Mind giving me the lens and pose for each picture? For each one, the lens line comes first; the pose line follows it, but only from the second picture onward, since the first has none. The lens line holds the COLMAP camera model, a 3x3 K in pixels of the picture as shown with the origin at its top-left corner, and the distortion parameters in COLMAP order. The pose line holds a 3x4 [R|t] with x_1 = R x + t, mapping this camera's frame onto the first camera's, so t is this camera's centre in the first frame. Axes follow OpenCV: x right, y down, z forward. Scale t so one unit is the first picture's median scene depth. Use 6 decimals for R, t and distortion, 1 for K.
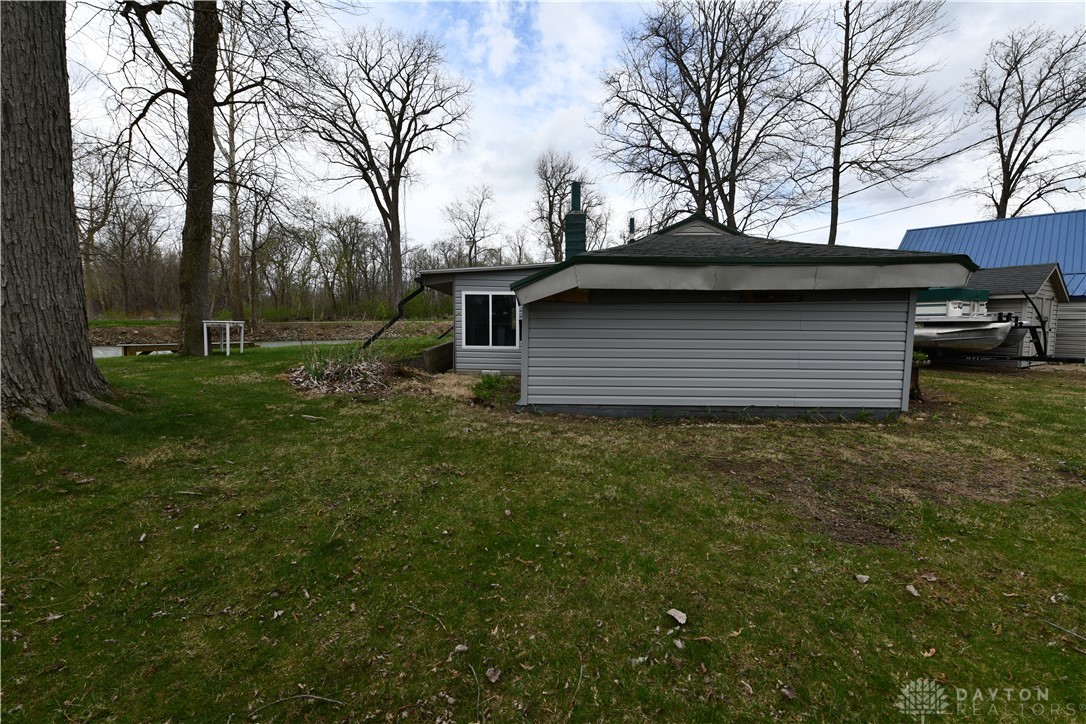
lens RADIAL K [[432.0, 0, 539.6], [0, 432.0, 358.1], [0, 0, 1]] dist [-0.013286, -0.002536]
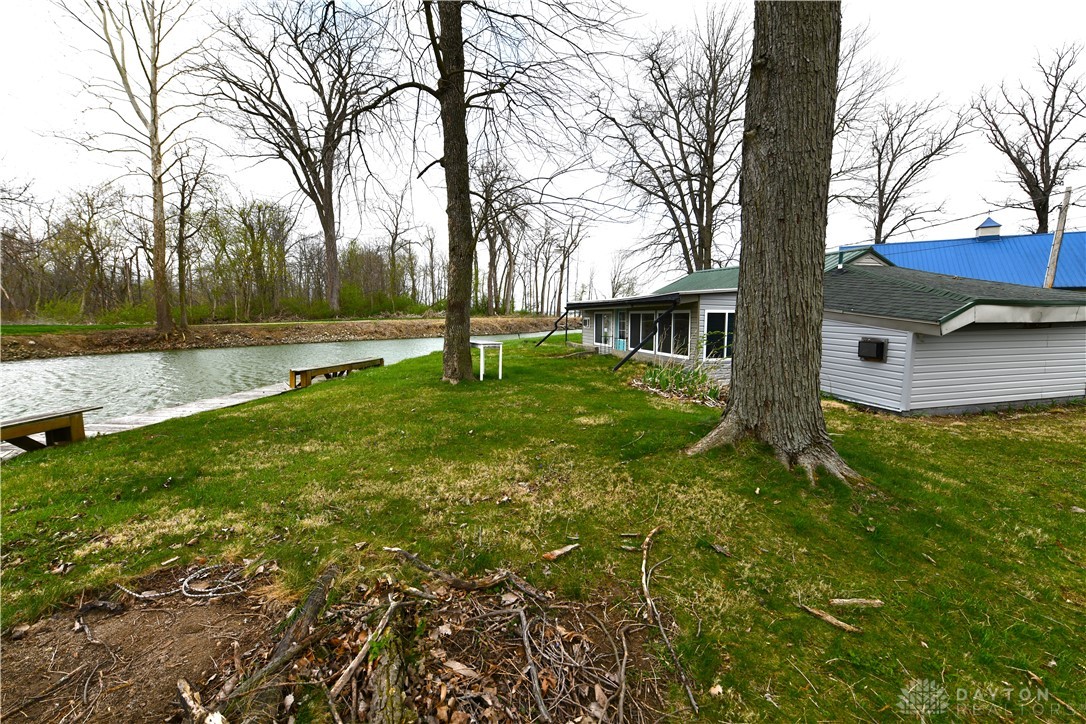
lens RADIAL K [[432.0, 0, 539.6], [0, 432.0, 358.1], [0, 0, 1]] dist [-0.013286, -0.002536]
pose [[0.960591, -0.035917, 0.275634, -1.096548], [0.031164, 0.999281, 0.021605, -0.082486], [-0.276212, -0.012164, 0.961020, 0.062087]]
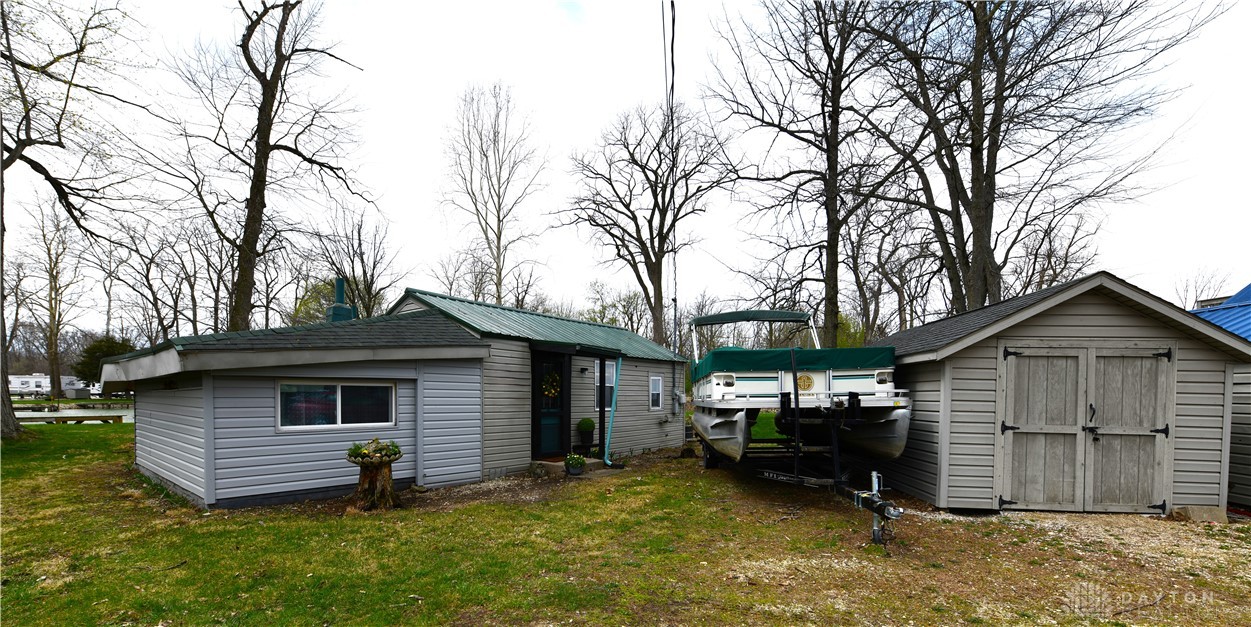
lens RADIAL K [[499.4, 0, 624.7], [0, 499.4, 403.2], [0, 0, 1]] dist [-0.013621, -0.000024]
pose [[0.807446, 0.016150, -0.589721, 1.690965], [-0.057129, 0.997068, -0.050915, -0.080609], [0.587169, 0.074801, 0.806001, 0.503554]]
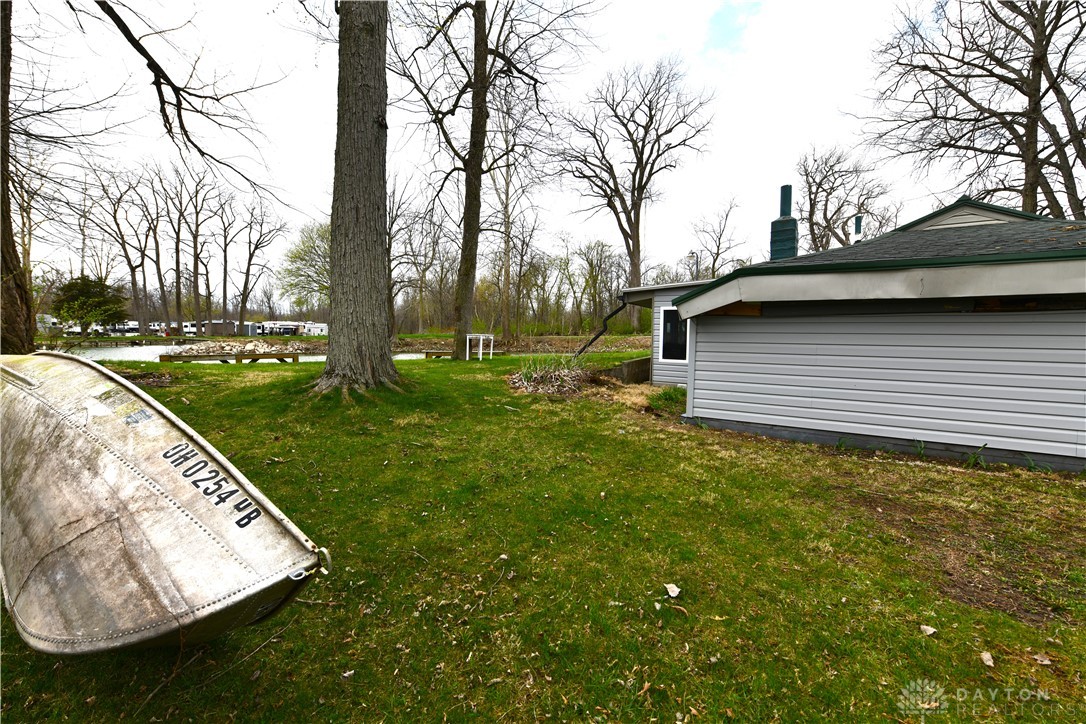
lens RADIAL K [[432.0, 0, 539.6], [0, 432.0, 358.1], [0, 0, 1]] dist [-0.013286, -0.002536]
pose [[0.852636, 0.031445, -0.521558, 0.145165], [-0.049965, 0.998520, -0.021481, 0.007165], [0.520110, 0.044375, 0.852946, -0.045118]]
